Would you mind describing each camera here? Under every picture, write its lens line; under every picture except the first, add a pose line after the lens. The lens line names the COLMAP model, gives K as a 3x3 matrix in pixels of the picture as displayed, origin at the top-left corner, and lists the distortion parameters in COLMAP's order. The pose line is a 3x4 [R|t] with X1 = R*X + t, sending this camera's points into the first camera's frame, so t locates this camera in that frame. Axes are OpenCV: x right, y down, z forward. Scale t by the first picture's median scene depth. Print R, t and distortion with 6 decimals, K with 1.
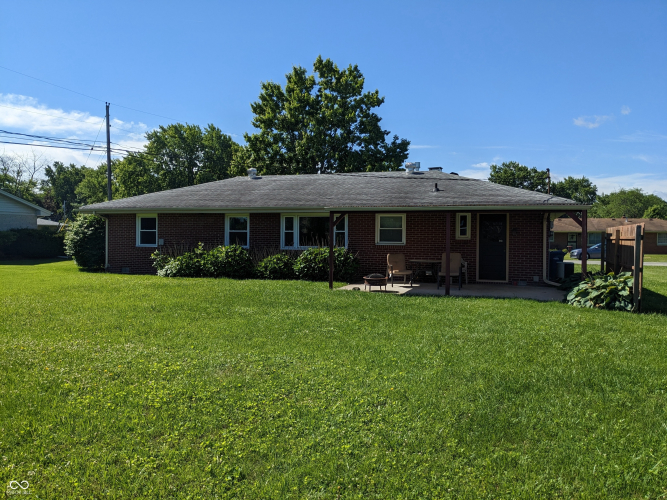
lens RADIAL K [[522.1, 0, 329.6], [0, 522.1, 247.9], [0, 0, 1]] dist [0.054124, -0.054574]
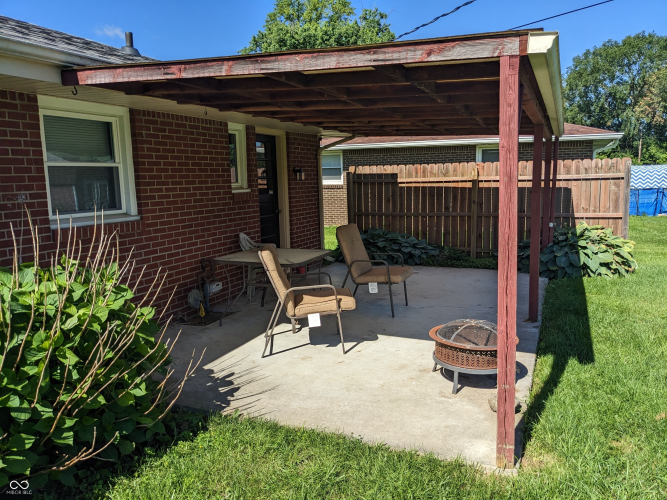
lens RADIAL K [[522.1, 0, 338.7], [0, 522.1, 248.4], [0, 0, 1]] dist [0.054124, -0.054574]
pose [[0.060771, -0.151729, 0.986552, -0.158644], [0.032249, 0.988161, 0.149990, -0.030886], [-0.997631, 0.022700, 0.064945, 0.861271]]
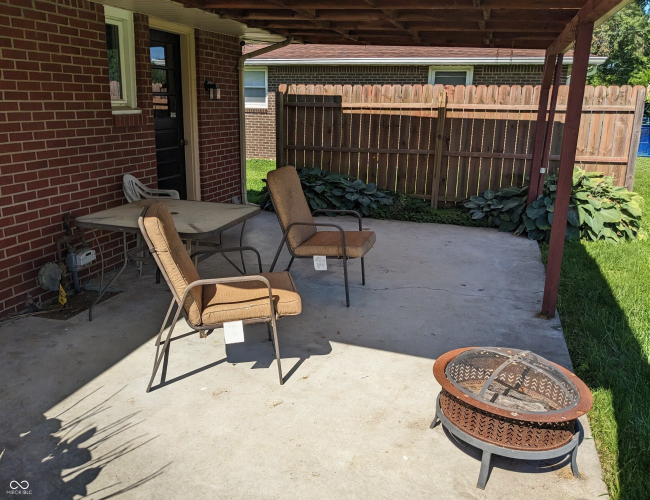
lens RADIAL K [[545.9, 0, 296.6], [0, 545.9, 248.7], [0, 0, 1]] dist [0.026340, -0.035804]
pose [[-0.005678, -0.274795, 0.961486, -0.054523], [-0.001812, 0.961503, 0.274790, -0.026737], [-0.999982, -0.000182, -0.005957, 0.873784]]
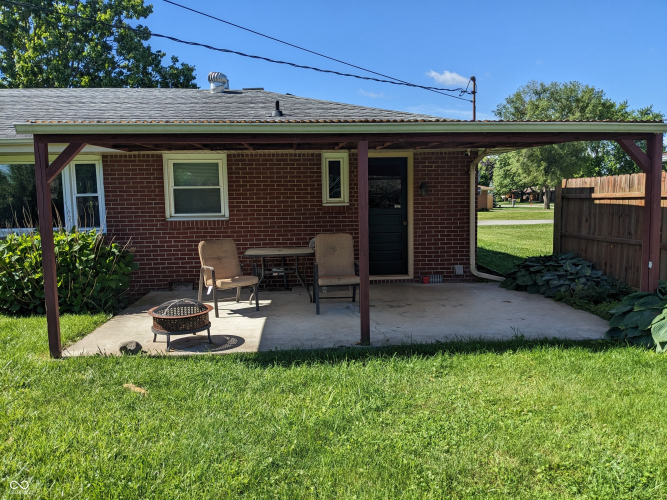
lens RADIAL K [[522.1, 0, 331.3], [0, 522.1, 248.9], [0, 0, 1]] dist [0.054124, -0.054574]
pose [[0.911809, -0.065279, 0.405393, 0.026931], [0.032962, 0.995732, 0.086202, -0.017186], [-0.409290, -0.065238, 0.910069, 0.487388]]
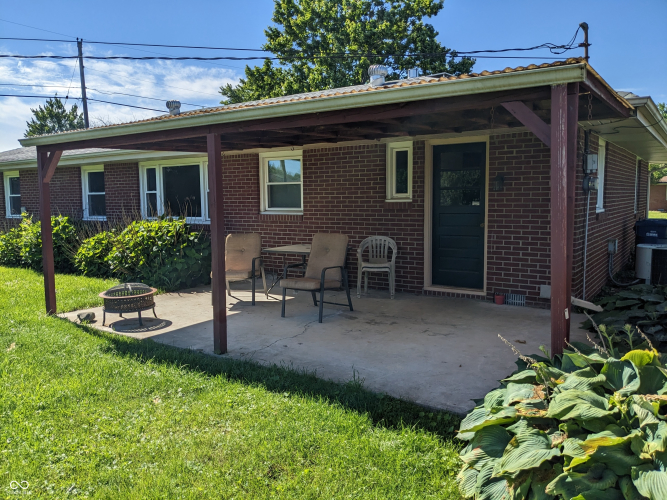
lens RADIAL K [[522.1, 0, 323.3], [0, 522.1, 245.8], [0, 0, 1]] dist [0.054124, -0.054574]
pose [[0.966085, 0.000680, -0.258222, 0.300348], [0.019644, 0.996905, 0.076118, -0.013045], [0.257475, -0.078609, 0.963082, 0.498598]]
